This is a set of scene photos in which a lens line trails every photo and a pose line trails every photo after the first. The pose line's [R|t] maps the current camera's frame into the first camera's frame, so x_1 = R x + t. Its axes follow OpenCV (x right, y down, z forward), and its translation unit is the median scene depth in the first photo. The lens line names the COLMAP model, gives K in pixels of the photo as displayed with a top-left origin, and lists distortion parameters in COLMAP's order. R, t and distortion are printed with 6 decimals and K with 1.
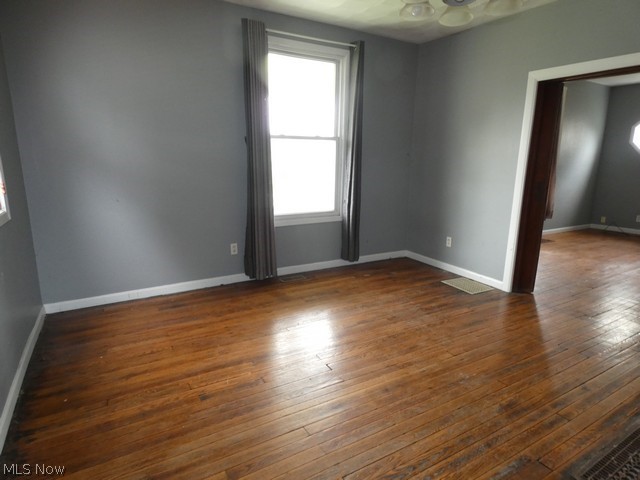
lens RADIAL K [[386.0, 0, 320.0], [0, 386.0, 240.0], [0, 0, 1]] dist [-0.000811, 0.000327]
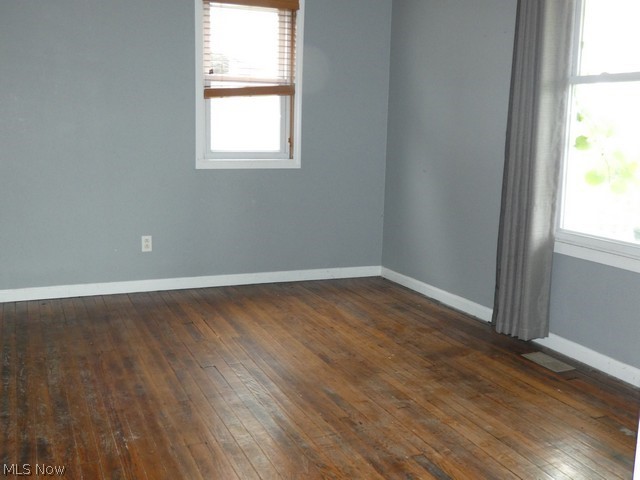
lens RADIAL K [[693.3, 0, 320.0], [0, 693.3, 240.0], [0, 0, 1]] dist [0.005400, 0.039347]
pose [[-0.130052, 0.148926, -0.980259, 1.064554], [-0.232186, 0.956591, 0.176135, -0.179986], [0.963938, 0.250509, -0.089827, 0.997699]]
